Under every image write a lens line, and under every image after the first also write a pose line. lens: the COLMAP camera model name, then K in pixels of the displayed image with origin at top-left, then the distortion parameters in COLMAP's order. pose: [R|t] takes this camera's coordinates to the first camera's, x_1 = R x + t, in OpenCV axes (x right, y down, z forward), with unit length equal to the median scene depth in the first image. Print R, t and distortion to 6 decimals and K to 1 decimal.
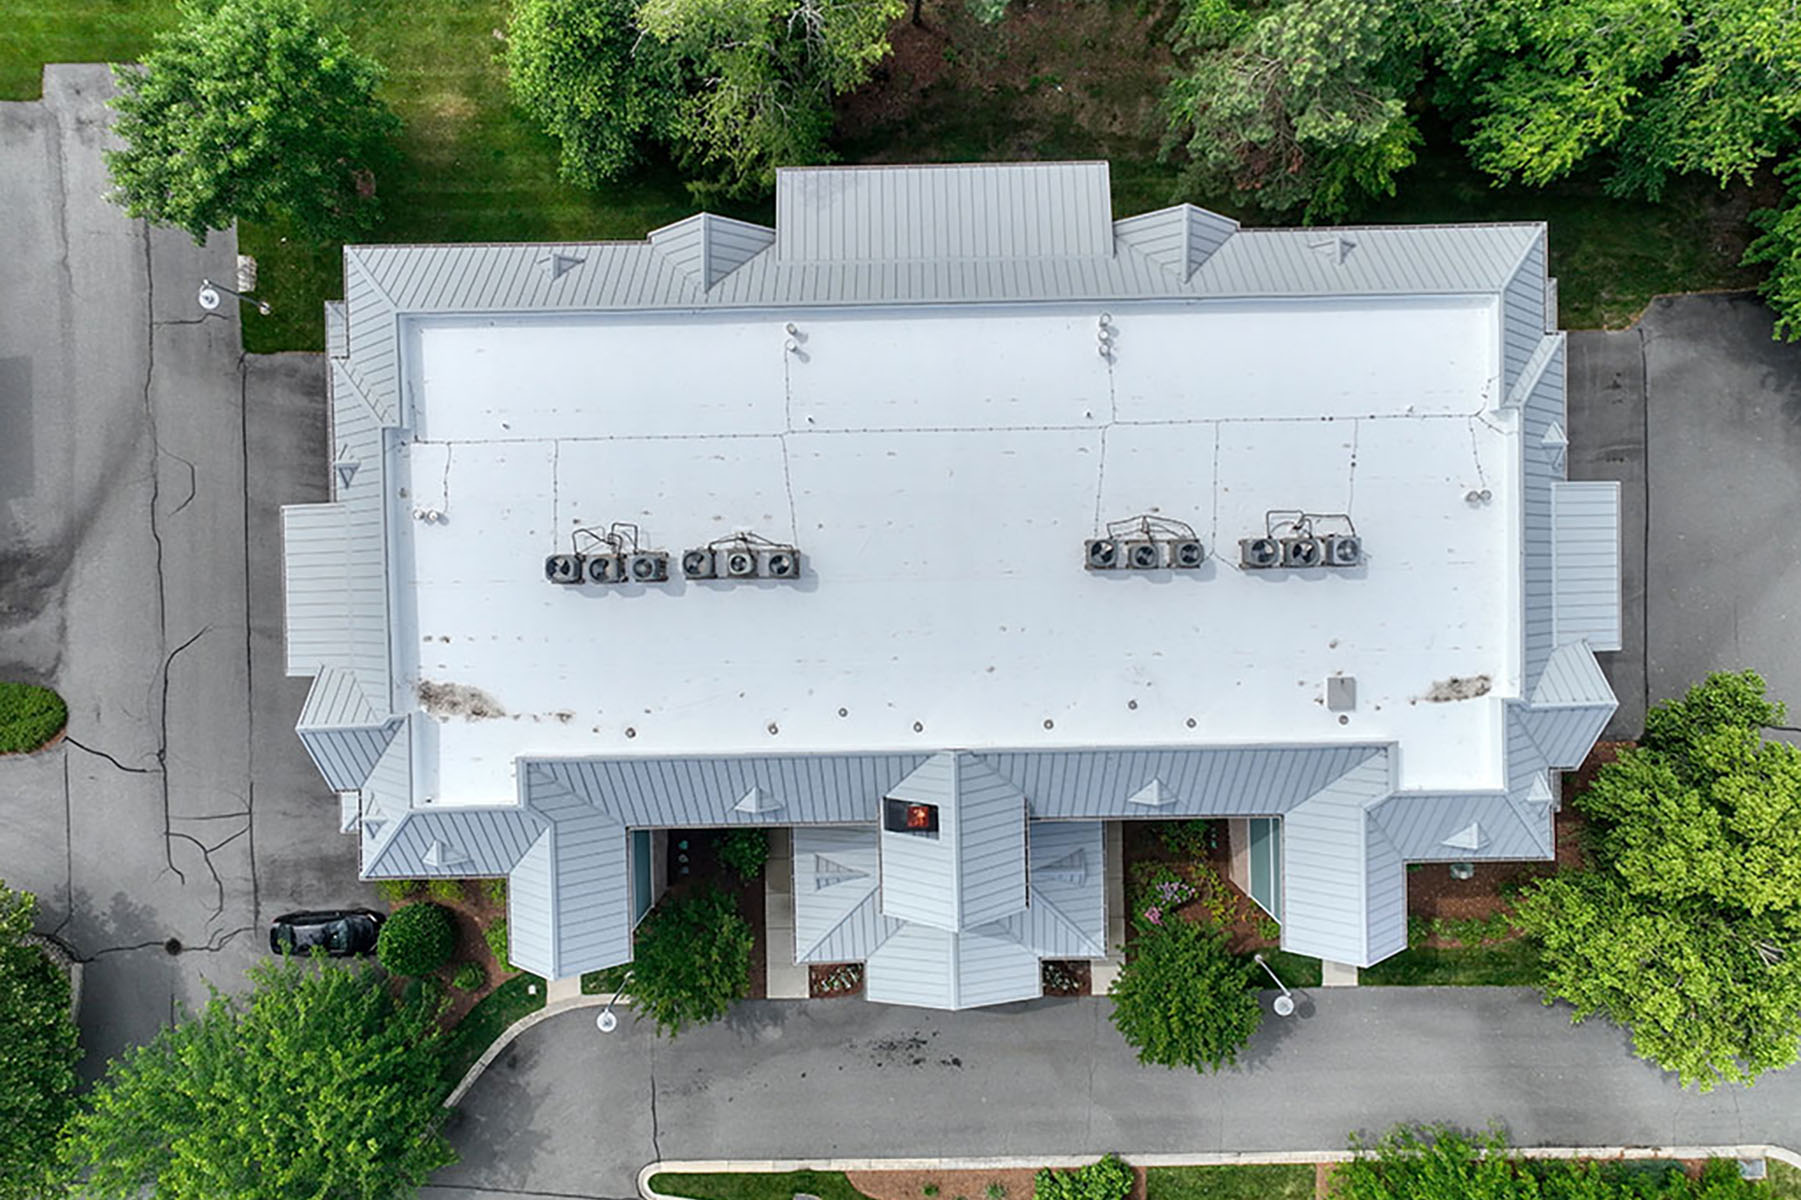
lens RADIAL K [[1275.3, 0, 905.5], [0, 1275.3, 600.4], [0, 0, 1]] dist [0.007344, 0.002477]
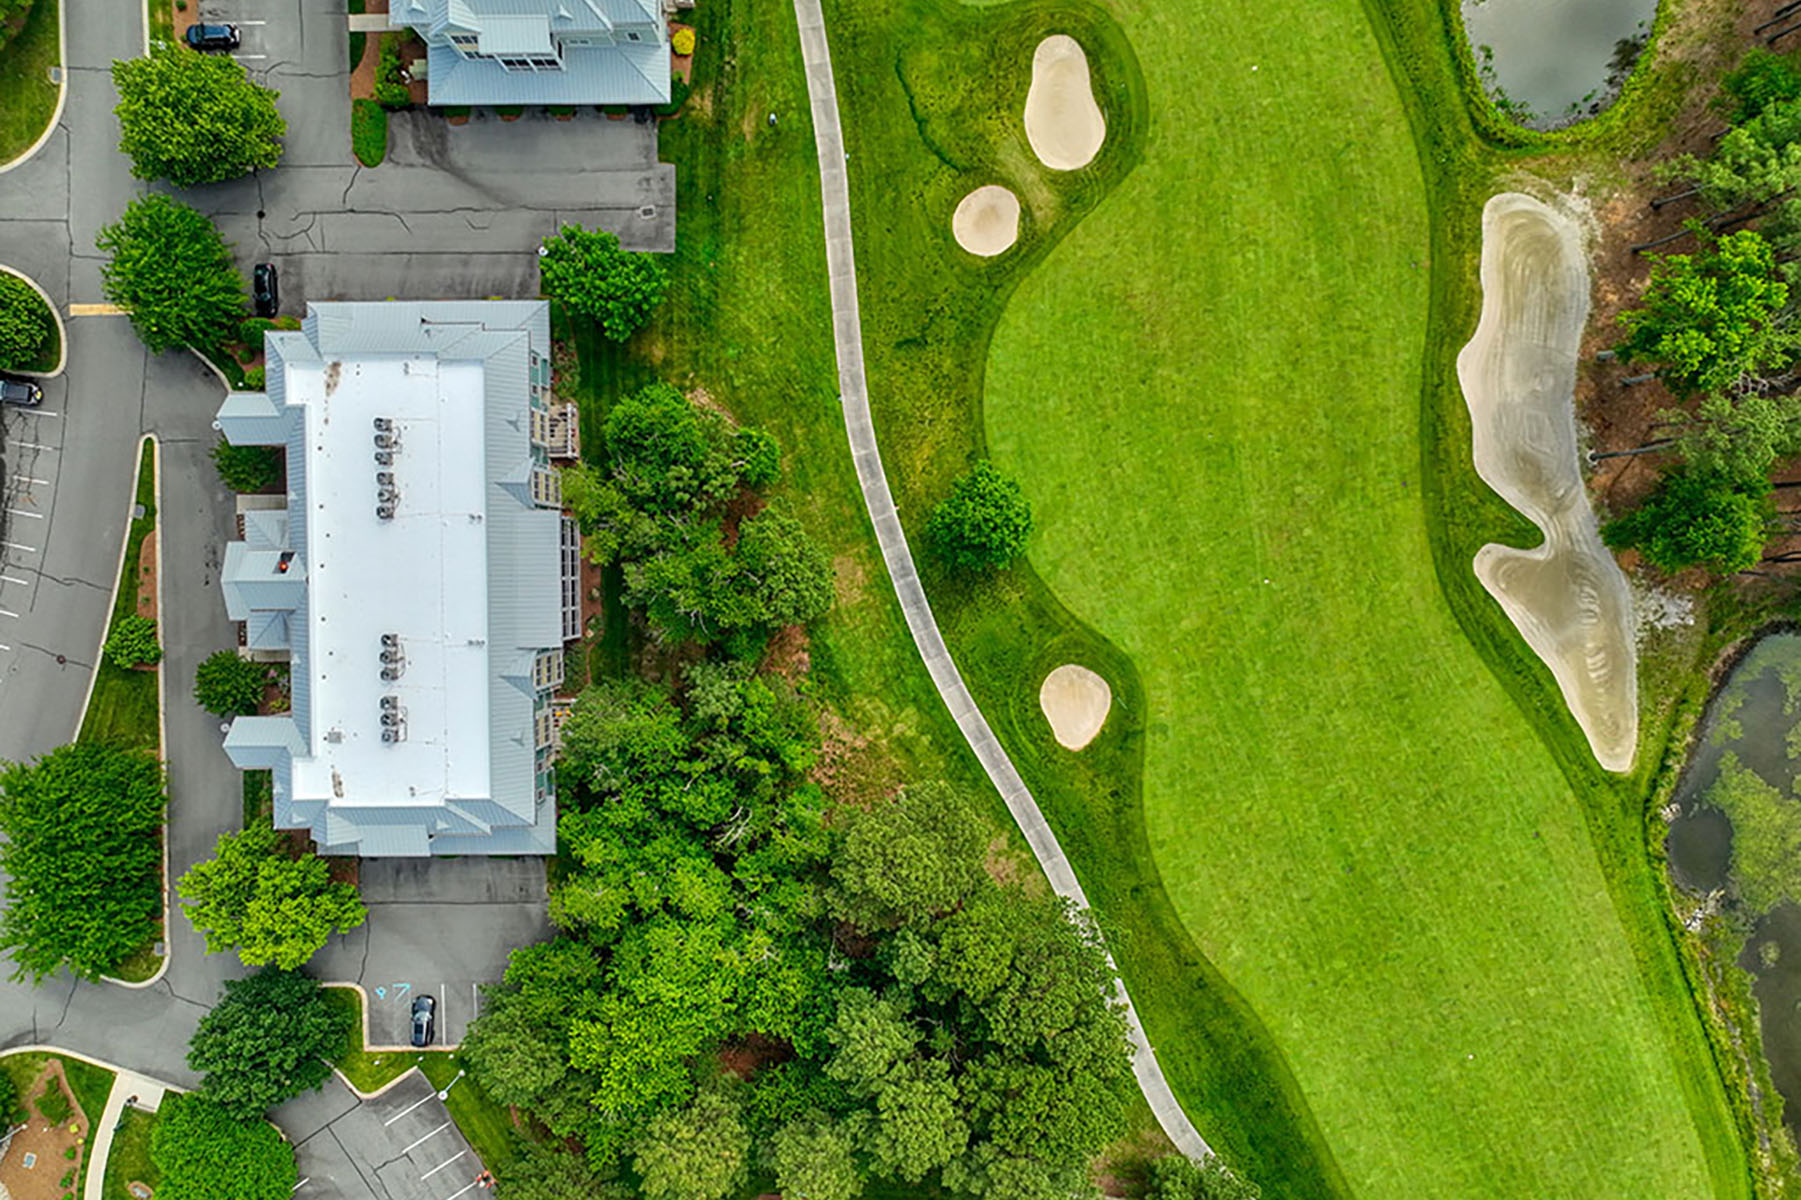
lens RADIAL K [[1275.3, 0, 905.5], [0, 1275.3, 600.4], [0, 0, 1]] dist [0.007344, 0.002477]
pose [[-0.011862, 0.999515, 0.028784, -0.006880], [-0.999781, -0.011358, -0.017601, -0.877124], [-0.017265, -0.028987, 0.999431, -1.322483]]
